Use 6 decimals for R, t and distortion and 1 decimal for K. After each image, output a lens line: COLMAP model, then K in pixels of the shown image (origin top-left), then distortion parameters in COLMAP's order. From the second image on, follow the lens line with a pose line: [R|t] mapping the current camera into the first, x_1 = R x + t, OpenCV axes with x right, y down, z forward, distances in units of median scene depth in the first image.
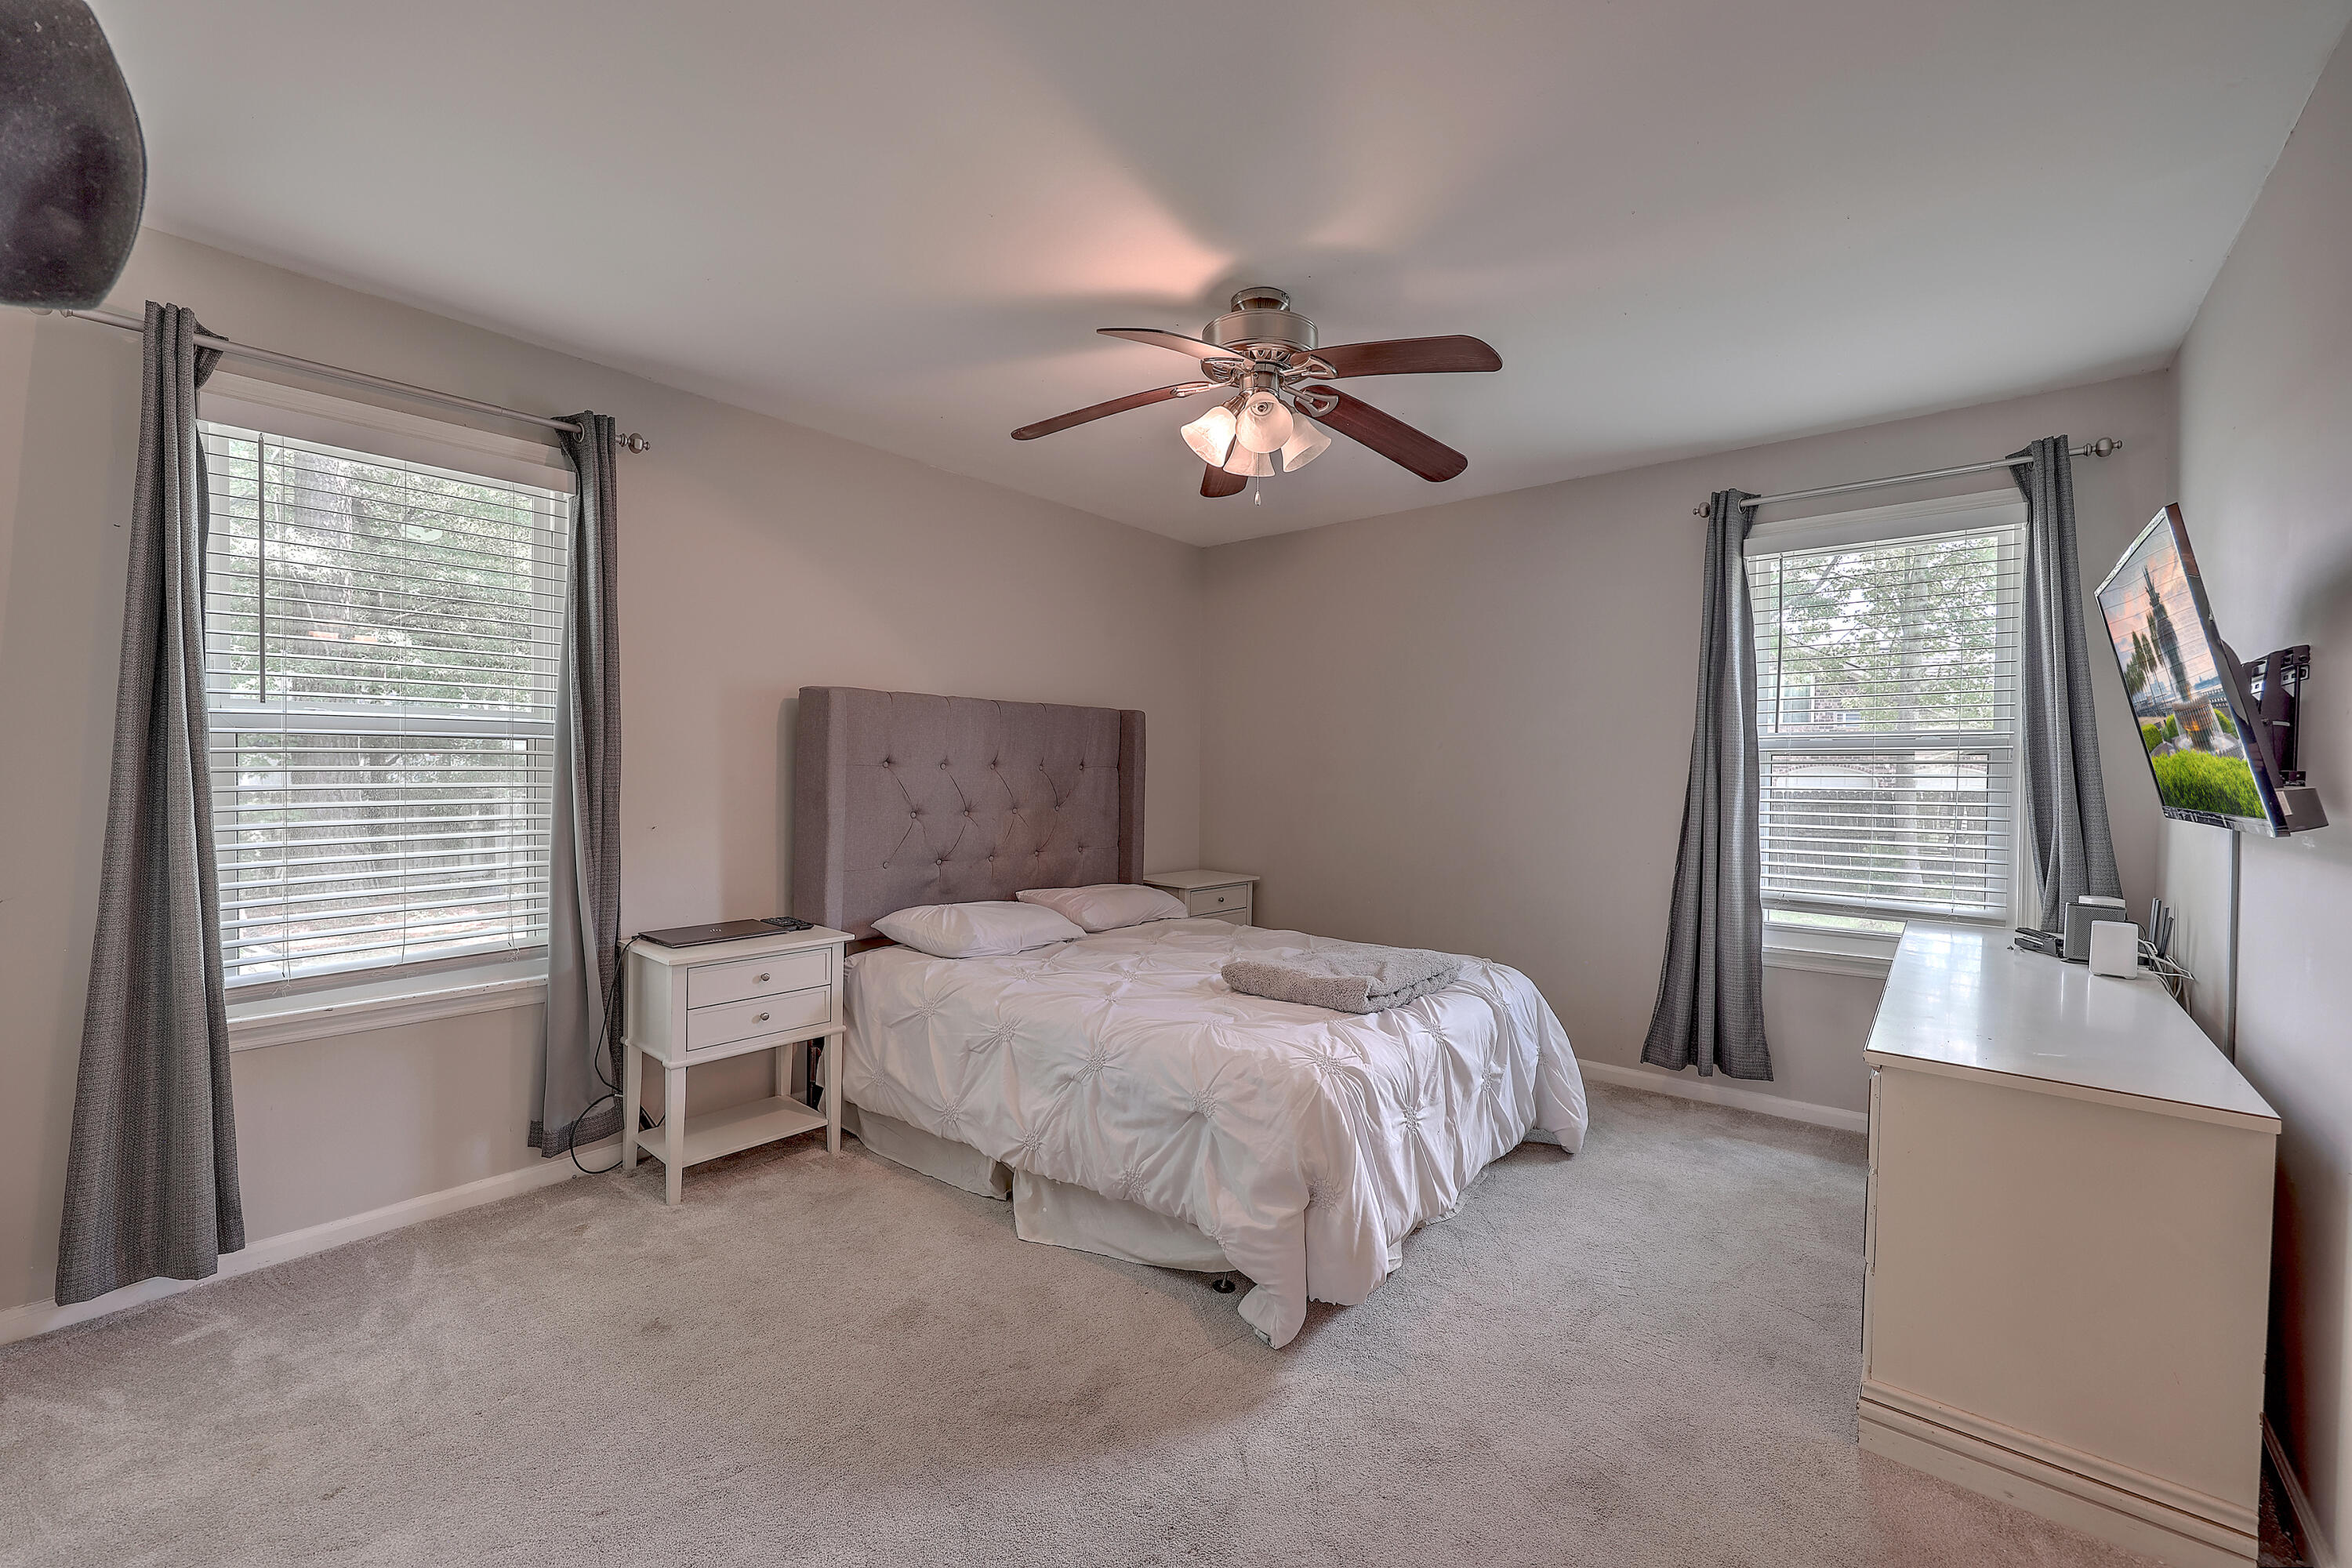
lens RADIAL K [[957.0, 0, 1164.4], [0, 957.0, 775.9], [0, 0, 1]] dist [-0.000397, -0.000081]
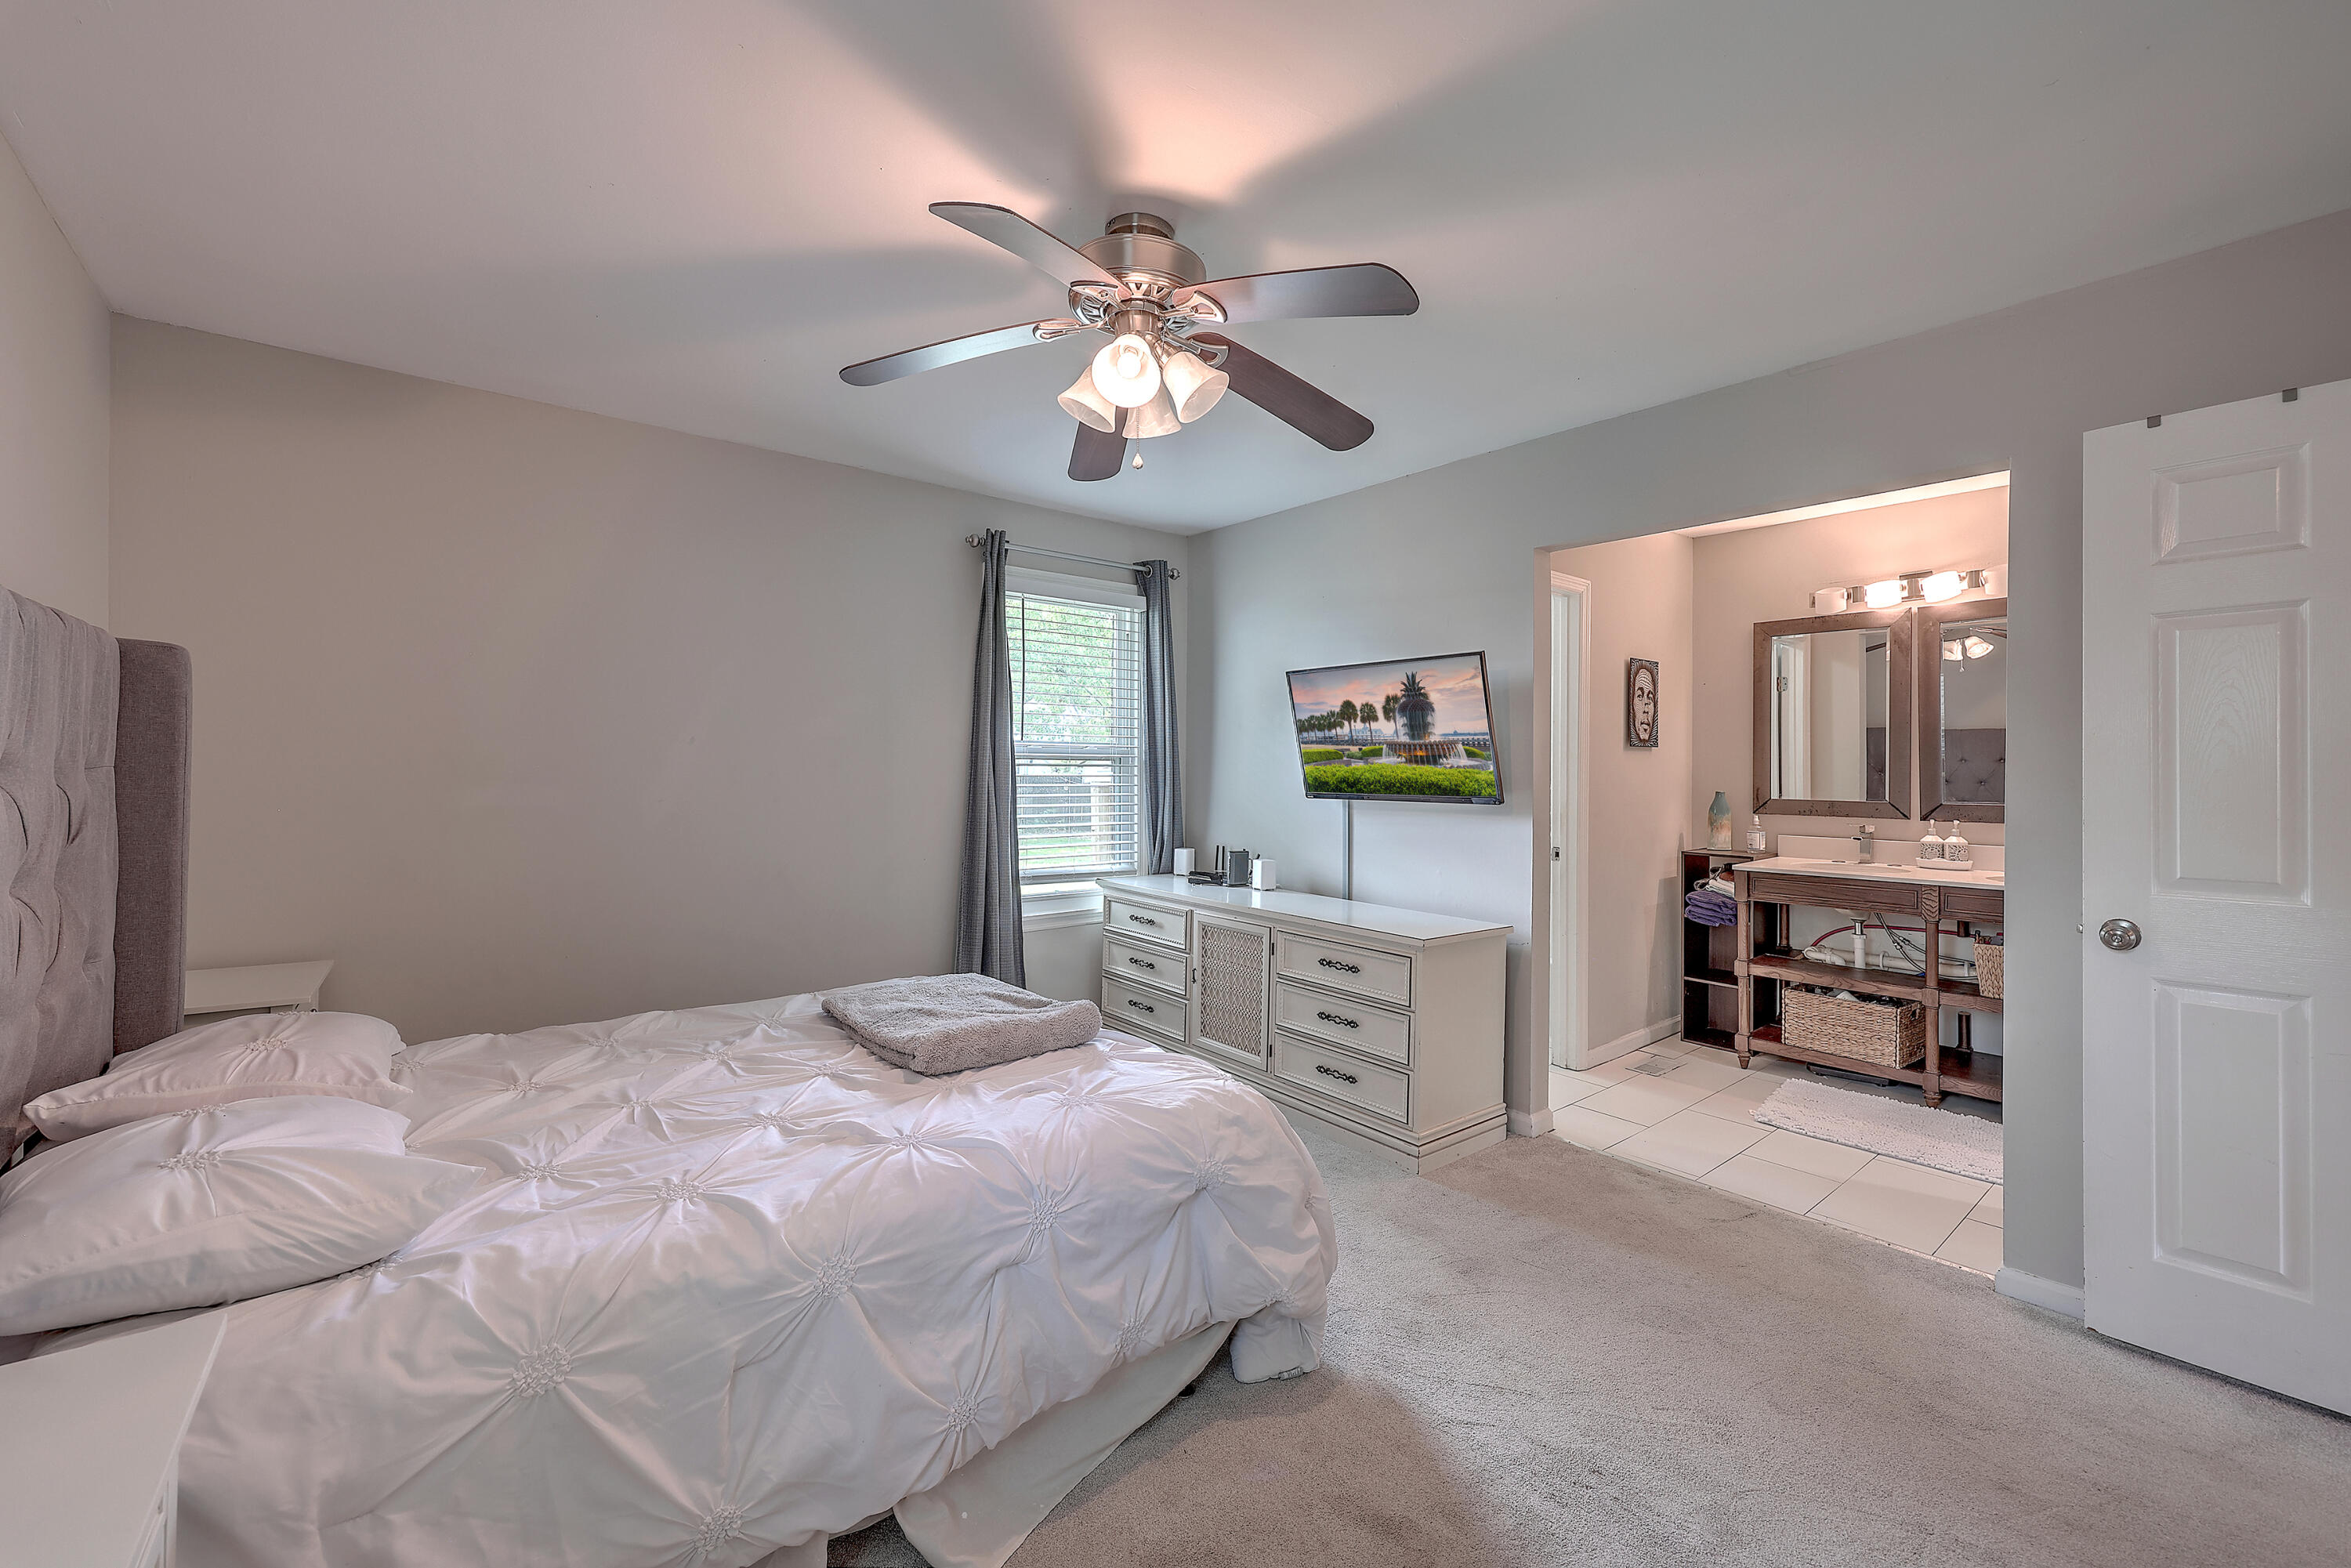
lens RADIAL K [[956.6, 0, 1163.9], [0, 956.6, 775.9], [0, 0, 1]] dist [-0.000397, -0.000081]
pose [[0.184456, -0.012451, 0.982762, -0.651833], [0.001327, 0.999922, 0.012419, -0.018867], [-0.982840, -0.000987, 0.184458, 0.719975]]
